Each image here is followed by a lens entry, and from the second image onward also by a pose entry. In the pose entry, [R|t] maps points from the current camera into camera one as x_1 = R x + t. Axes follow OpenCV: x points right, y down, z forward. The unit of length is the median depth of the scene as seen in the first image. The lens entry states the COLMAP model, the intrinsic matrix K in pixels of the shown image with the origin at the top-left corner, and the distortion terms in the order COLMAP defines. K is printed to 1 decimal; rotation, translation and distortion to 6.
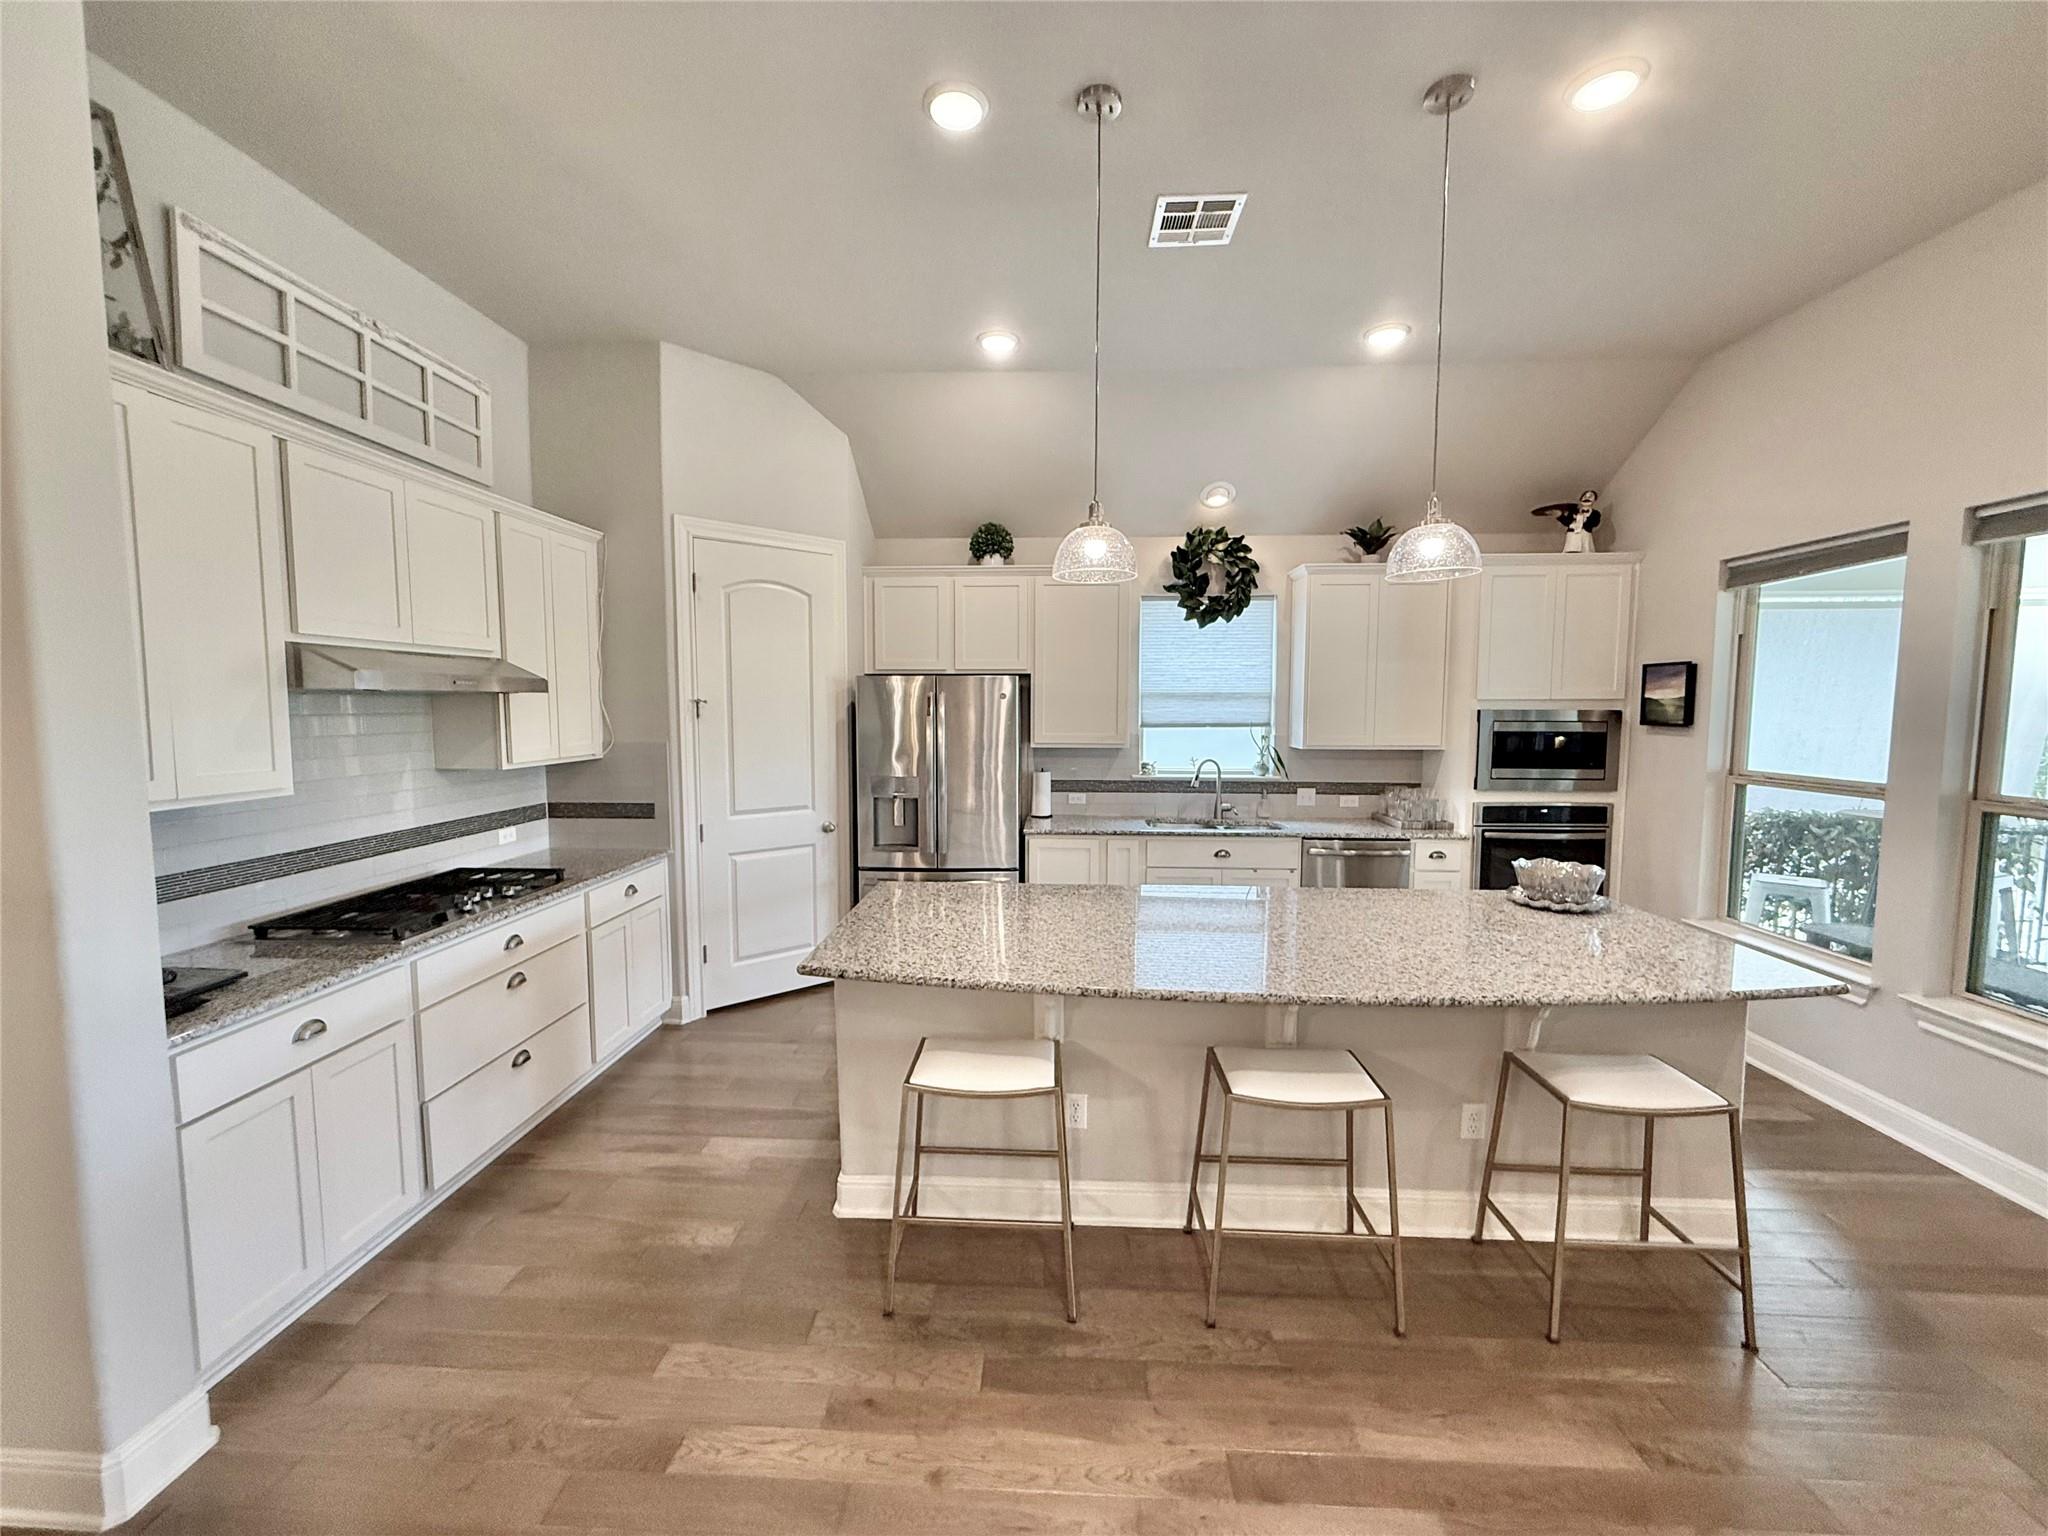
lens RADIAL K [[813.2, 0, 1017.4], [0, 813.2, 765.7], [0, 0, 1]] dist [-0.000153, -0.000180]
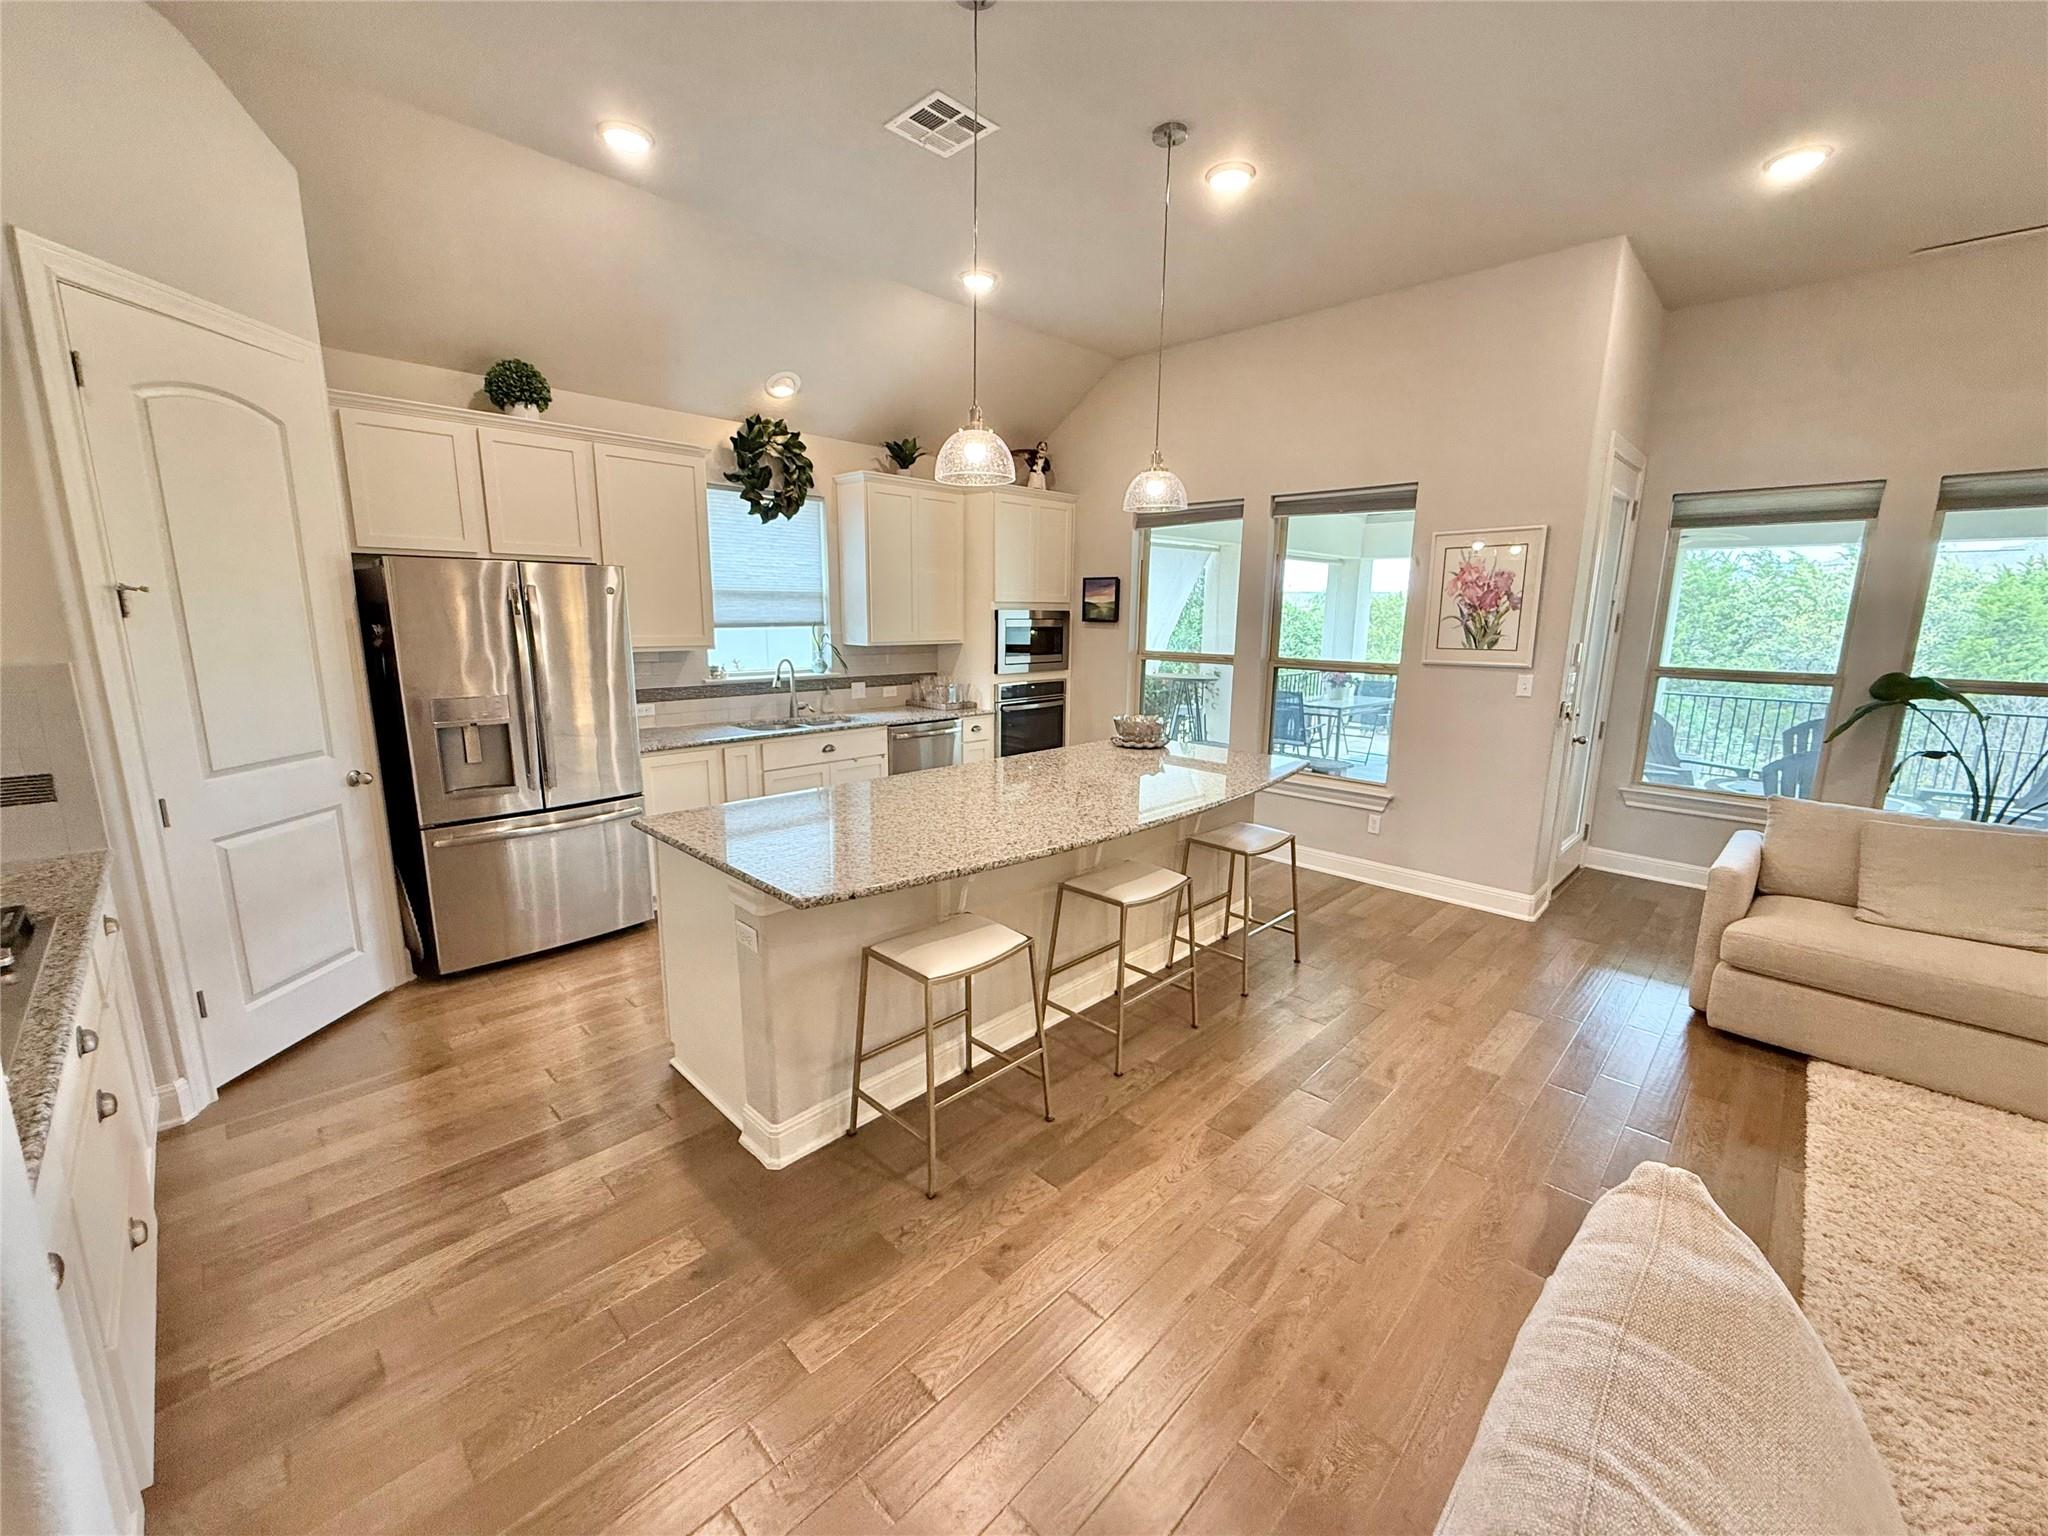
lens RADIAL K [[813.2, 0, 1018.7], [0, 813.2, 766.5], [0, 0, 1]] dist [-0.000153, -0.000180]
pose [[0.663955, -0.136498, 0.735209, -0.379264], [0.047256, 0.988892, 0.140921, -0.005148], [-0.746278, -0.058822, 0.663030, 0.127306]]
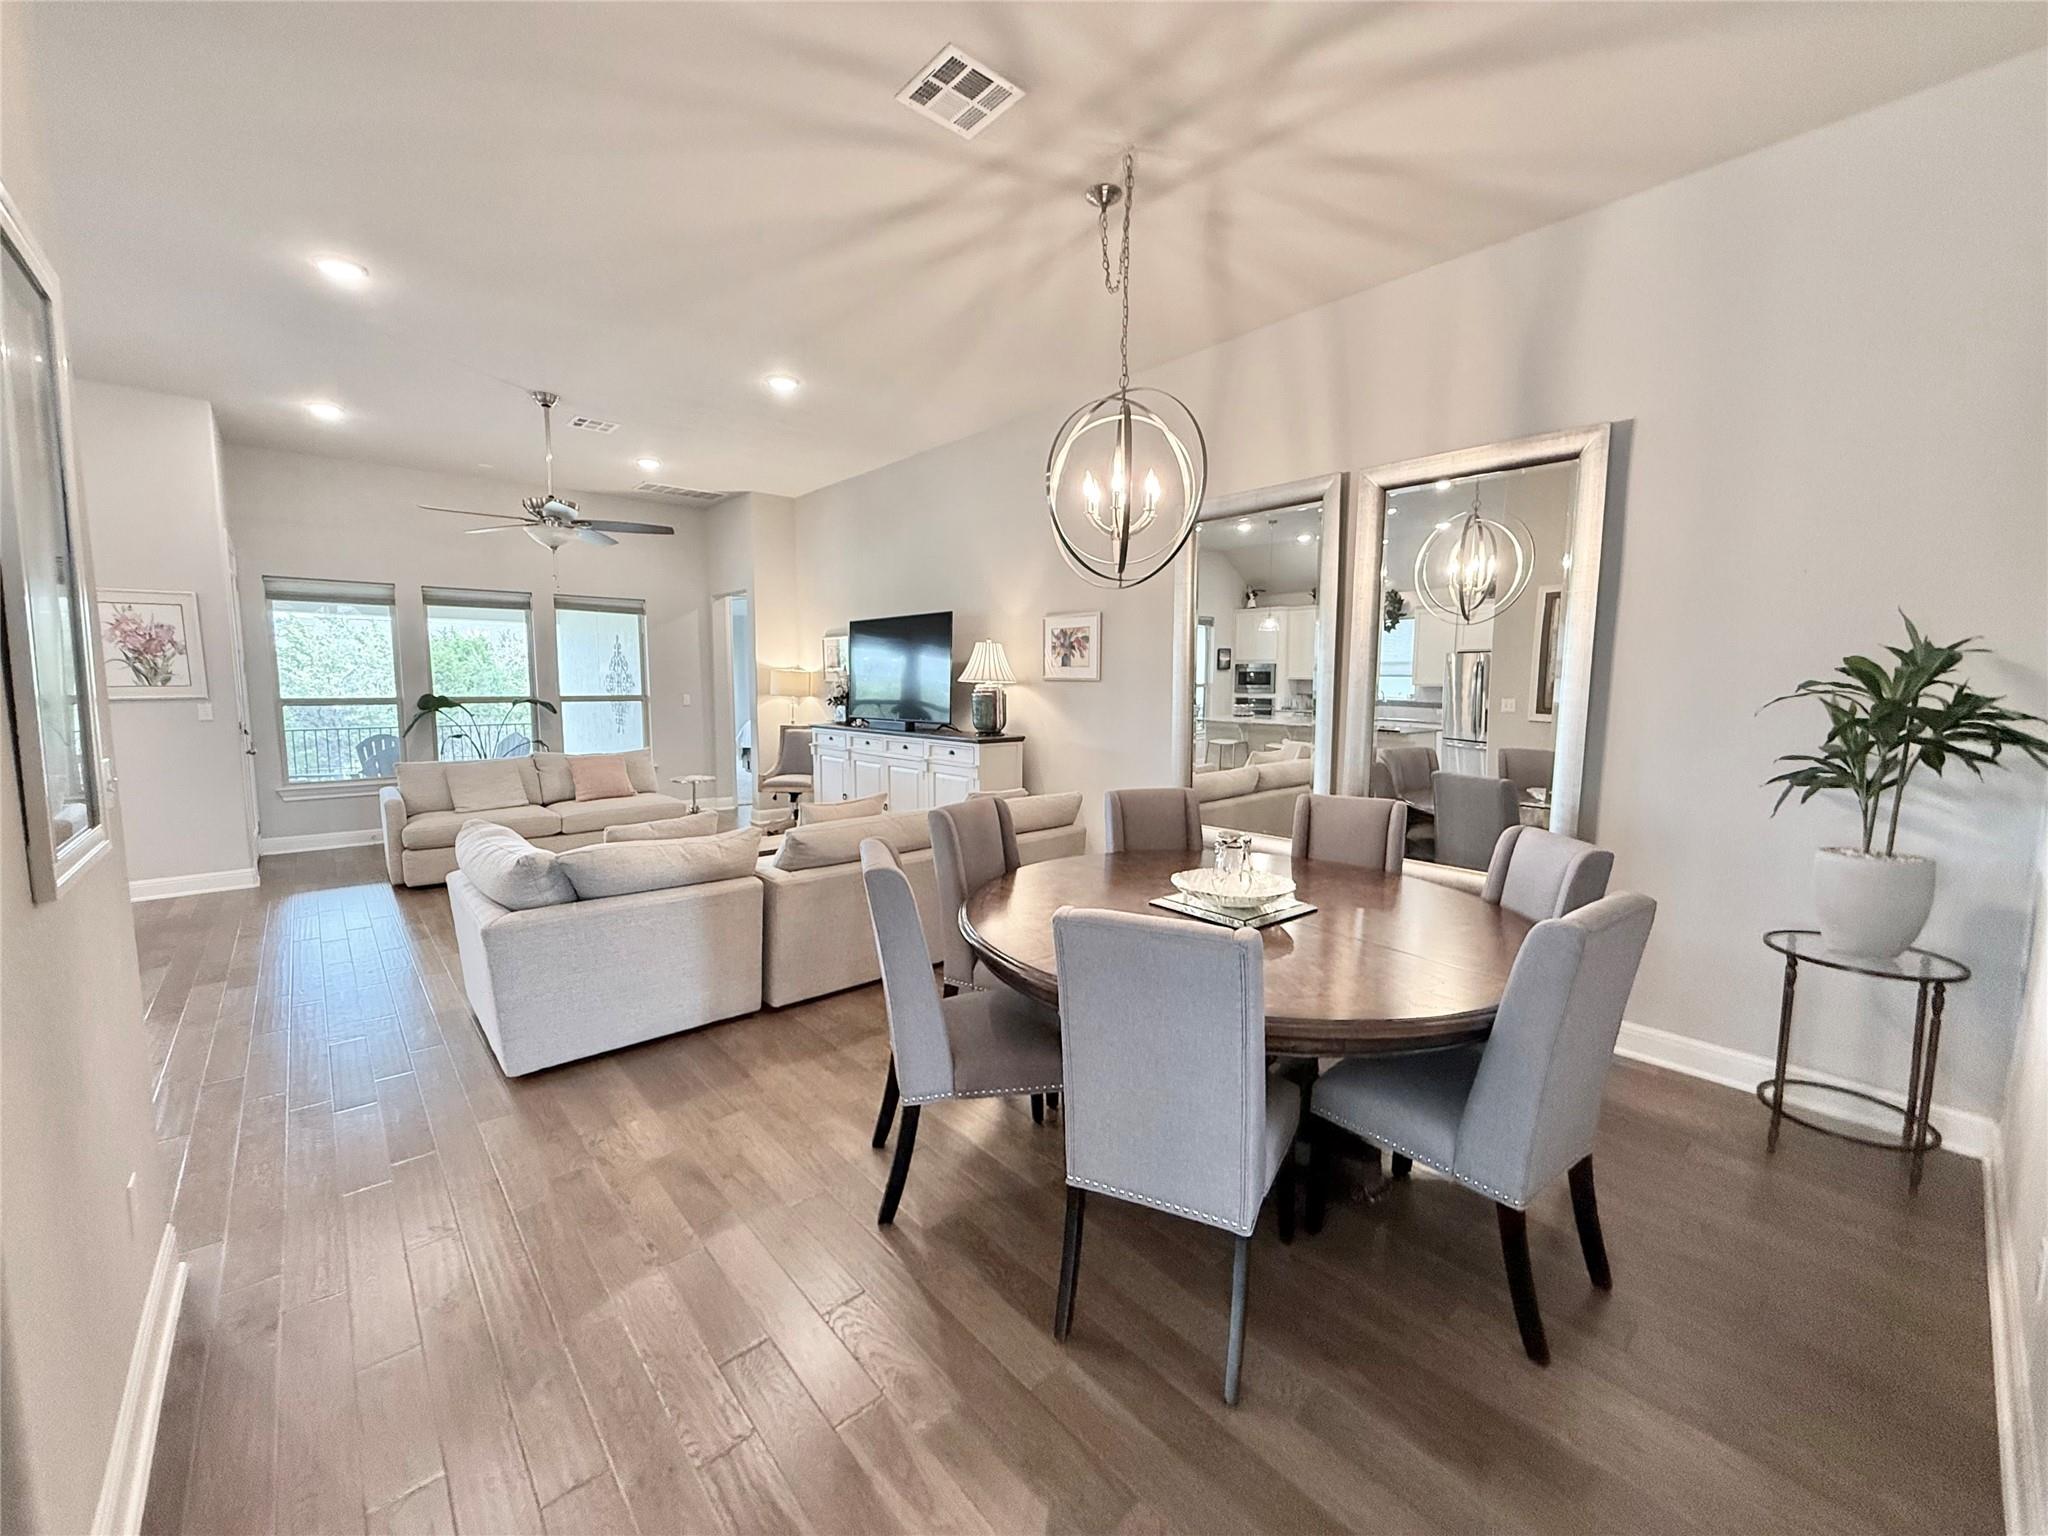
lens RADIAL K [[813.2, 0, 1018.0], [0, 813.2, 765.8], [0, 0, 1]] dist [-0.000153, -0.000180]
pose [[-0.697162, -0.082101, 0.712197, -1.037108], [0.047121, 0.986025, 0.159794, 0.004099], [-0.715363, 0.144962, -0.683550, 0.294318]]
